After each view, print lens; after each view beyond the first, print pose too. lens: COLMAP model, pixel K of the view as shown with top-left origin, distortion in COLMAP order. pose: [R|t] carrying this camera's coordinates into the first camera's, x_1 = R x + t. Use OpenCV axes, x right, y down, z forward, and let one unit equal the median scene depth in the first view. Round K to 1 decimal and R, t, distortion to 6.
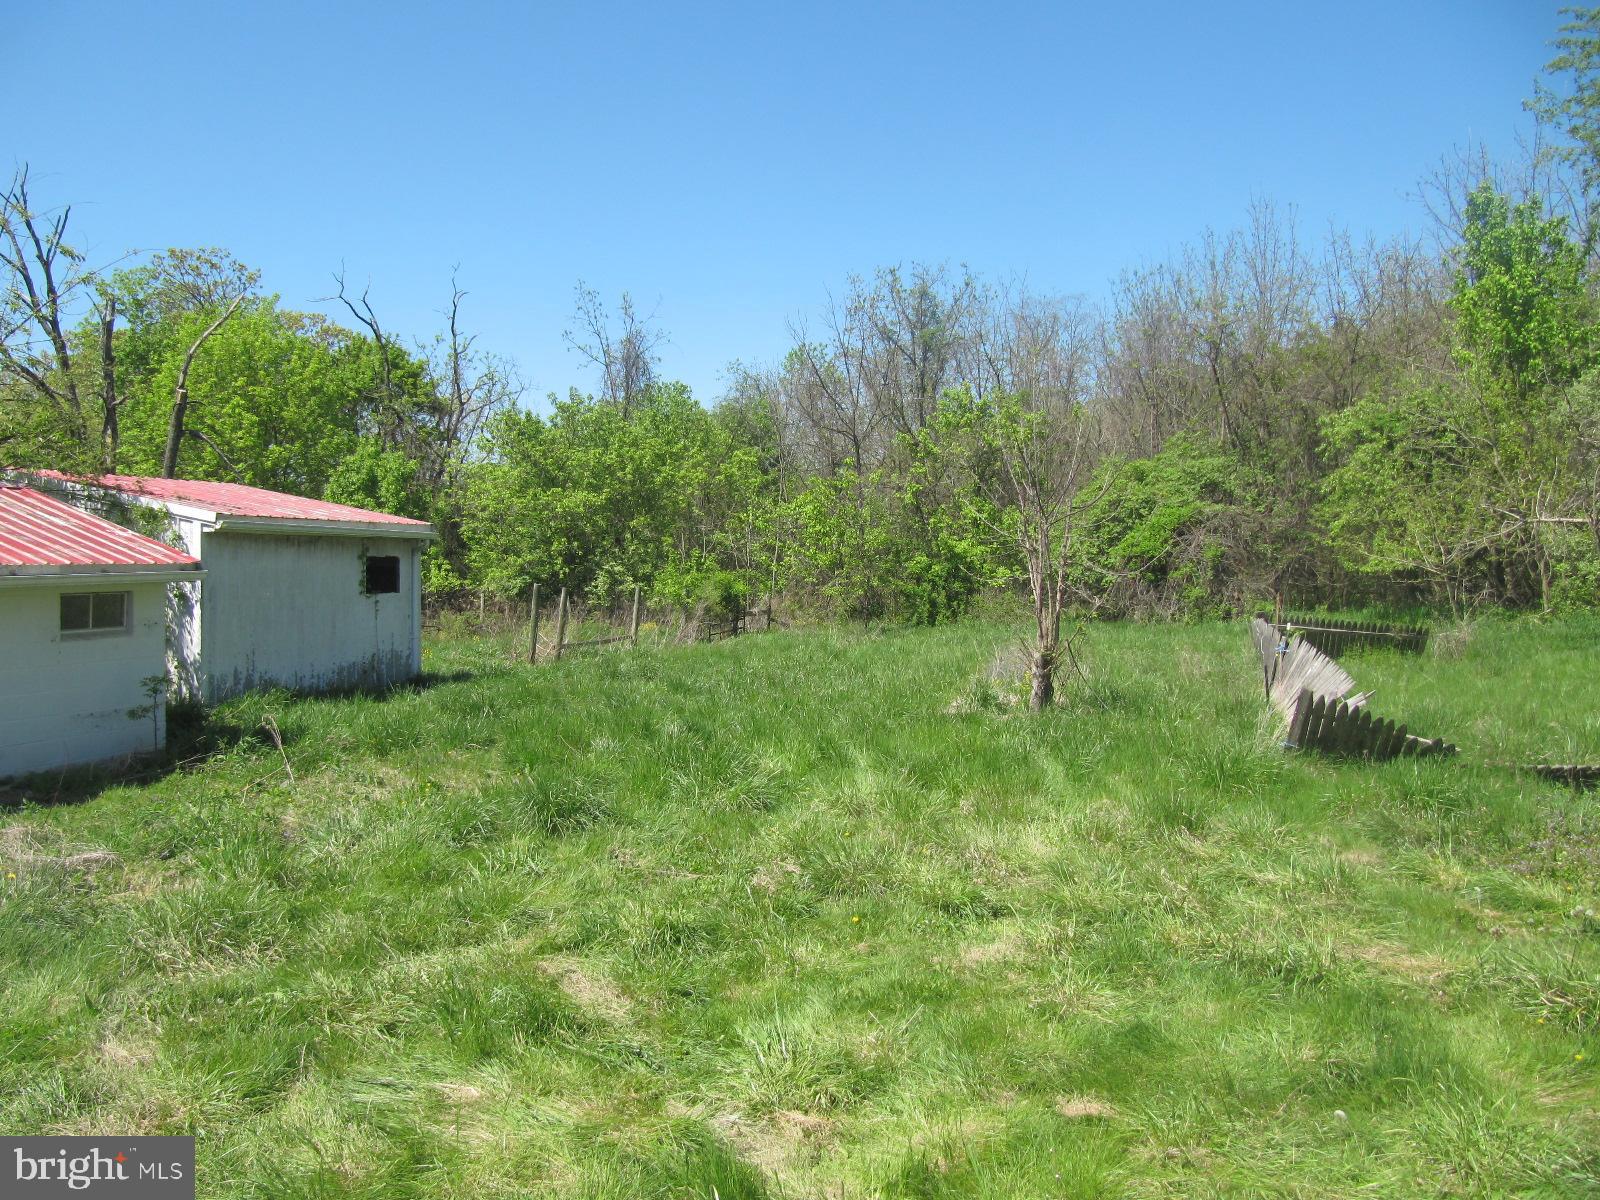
lens RADIAL K [[1327.6, 0, 800.1], [0, 1327.6, 588.3], [0, 0, 1]] dist [-0.033673, 0.018096]
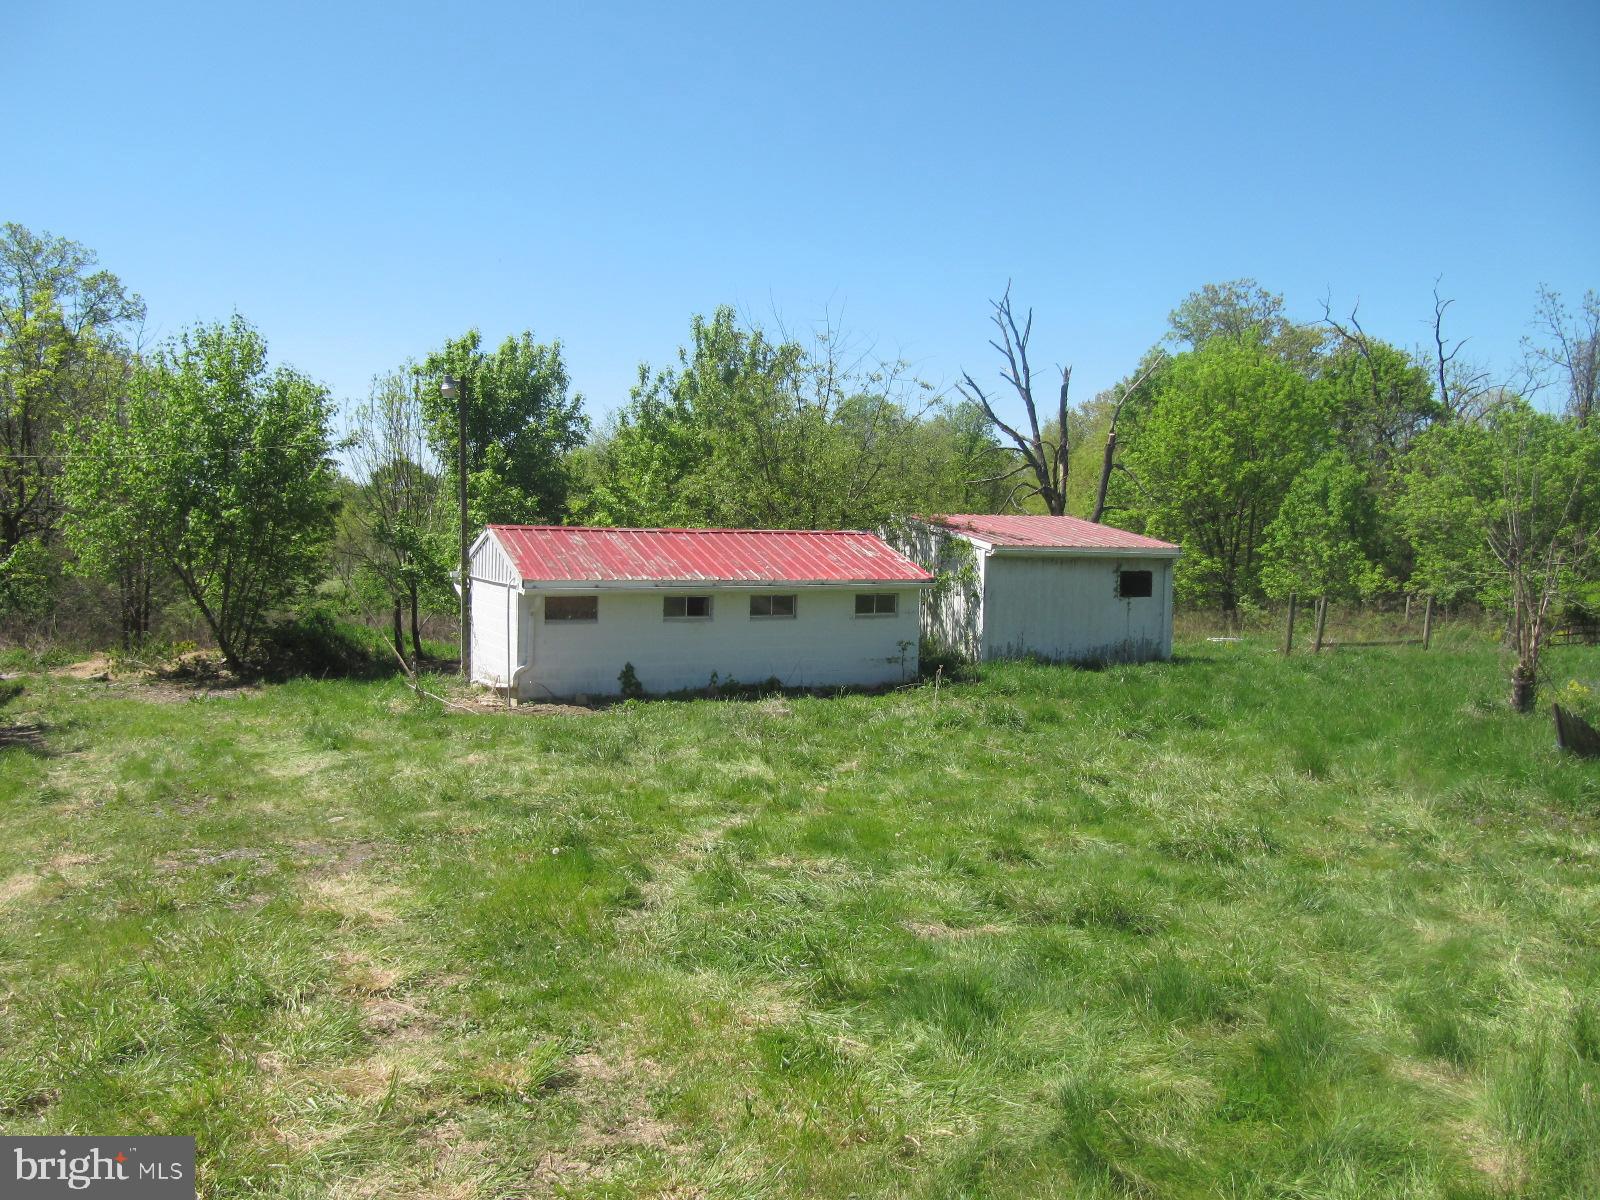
lens RADIAL K [[1327.6, 0, 802.6], [0, 1327.6, 603.2], [0, 0, 1]] dist [-0.033673, 0.018096]
pose [[0.701123, 0.037426, -0.712058, 0.428963], [-0.025364, 0.999299, 0.027549, -0.019182], [0.712589, -0.001255, 0.701580, -0.229897]]
